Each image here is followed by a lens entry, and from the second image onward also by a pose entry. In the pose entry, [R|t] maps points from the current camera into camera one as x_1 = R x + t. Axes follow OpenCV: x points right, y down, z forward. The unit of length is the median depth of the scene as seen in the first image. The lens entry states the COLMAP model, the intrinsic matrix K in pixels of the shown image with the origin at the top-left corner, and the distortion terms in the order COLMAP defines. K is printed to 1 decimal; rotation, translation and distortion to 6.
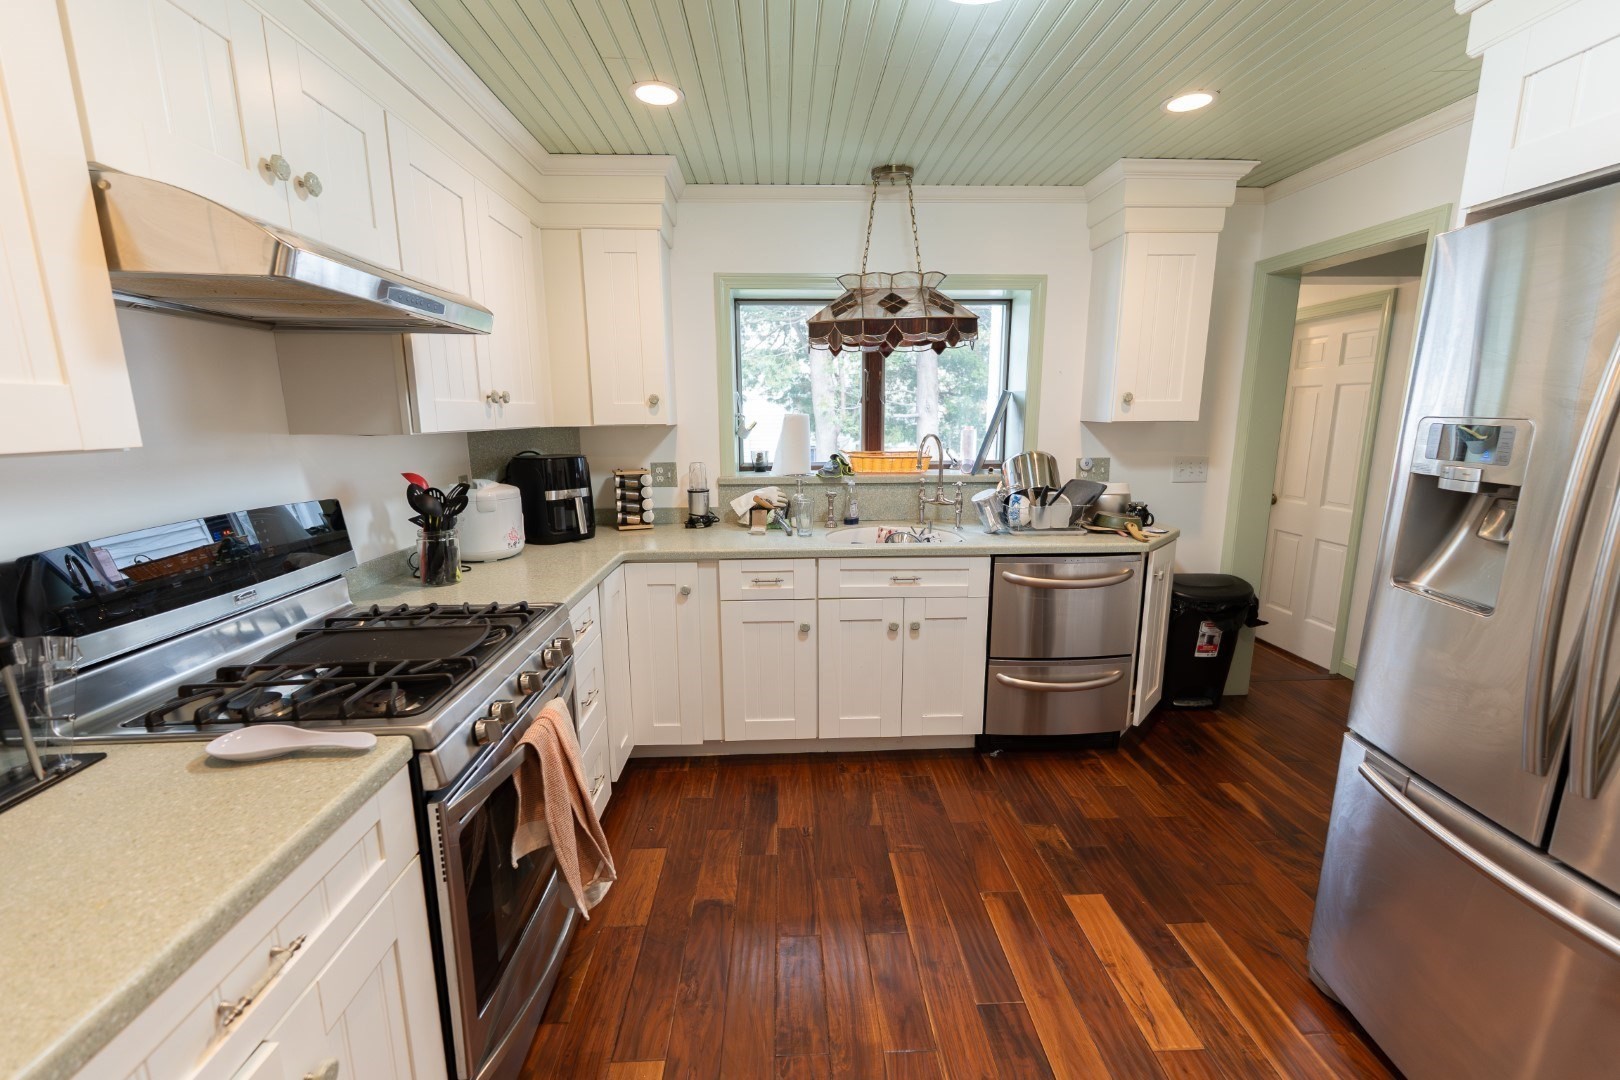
lens RADIAL K [[676.8, 0, 809.7], [0, 676.8, 542.8], [0, 0, 1]] dist [0.001525, 0.000062]
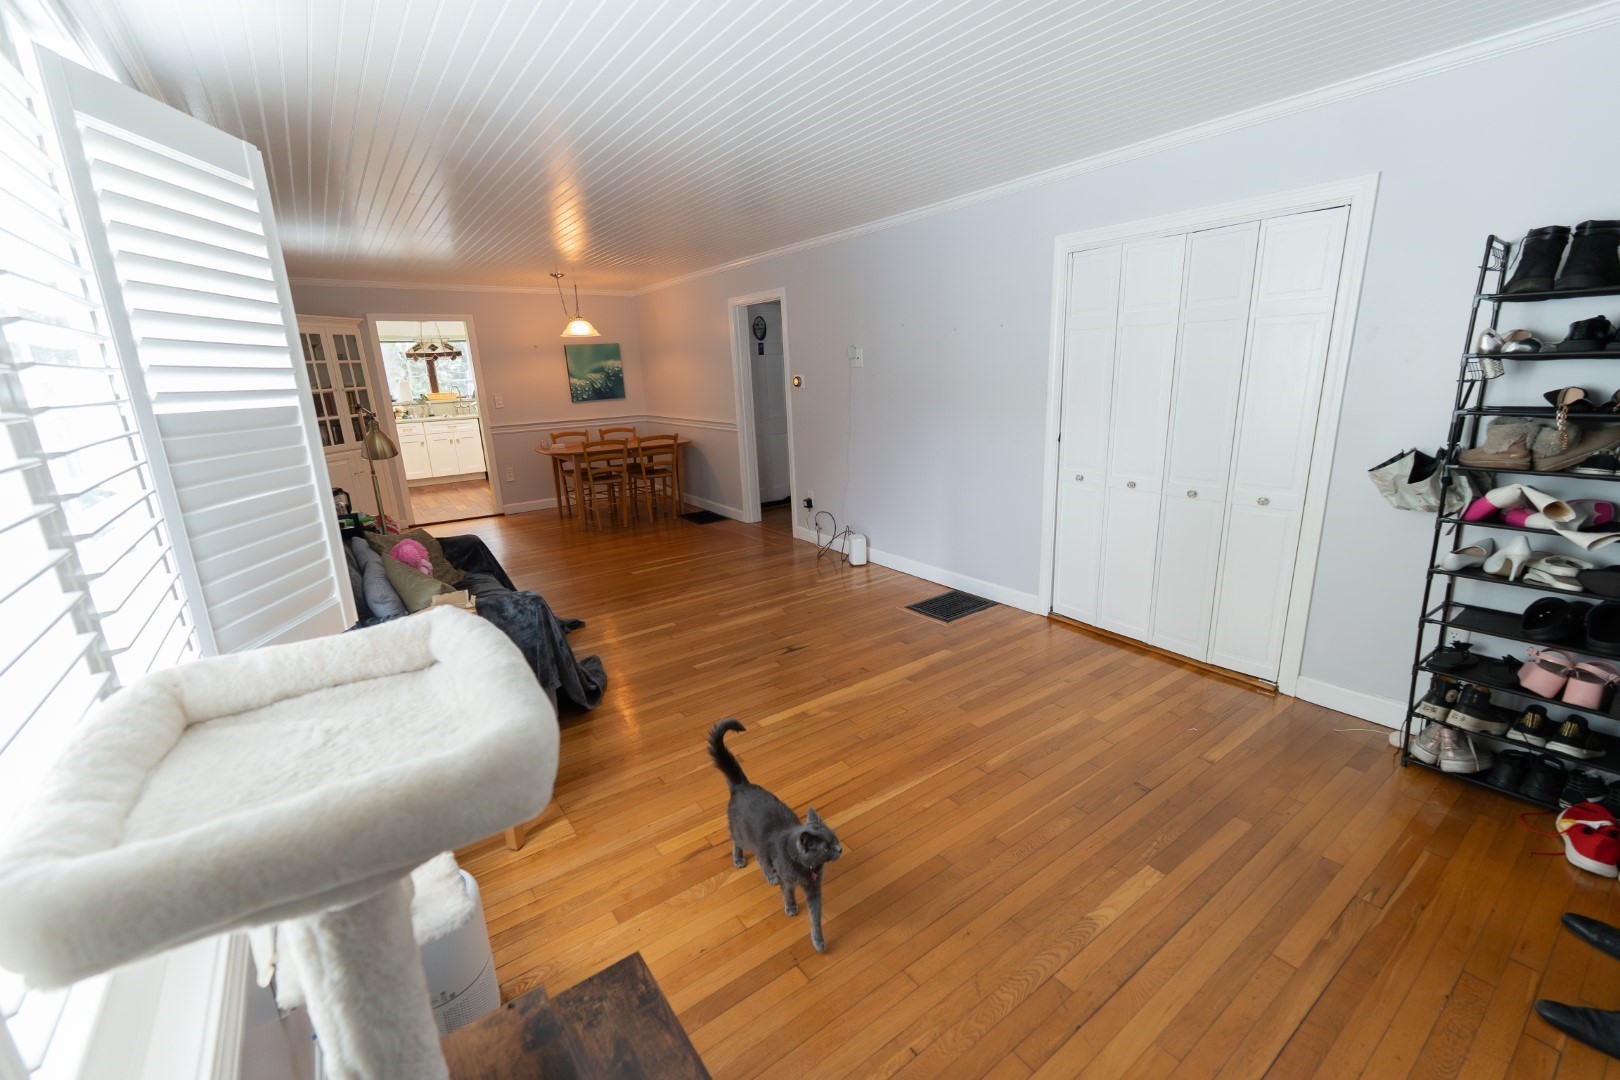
lens RADIAL K [[676.8, 0, 822.2], [0, 676.8, 538.2], [0, 0, 1]] dist [0.001525, 0.000062]
pose [[0.829634, -0.165200, 0.533307, -0.223942], [0.138412, 0.986260, 0.090189, 0.542869], [-0.540878, -0.001008, 0.841100, -2.849978]]
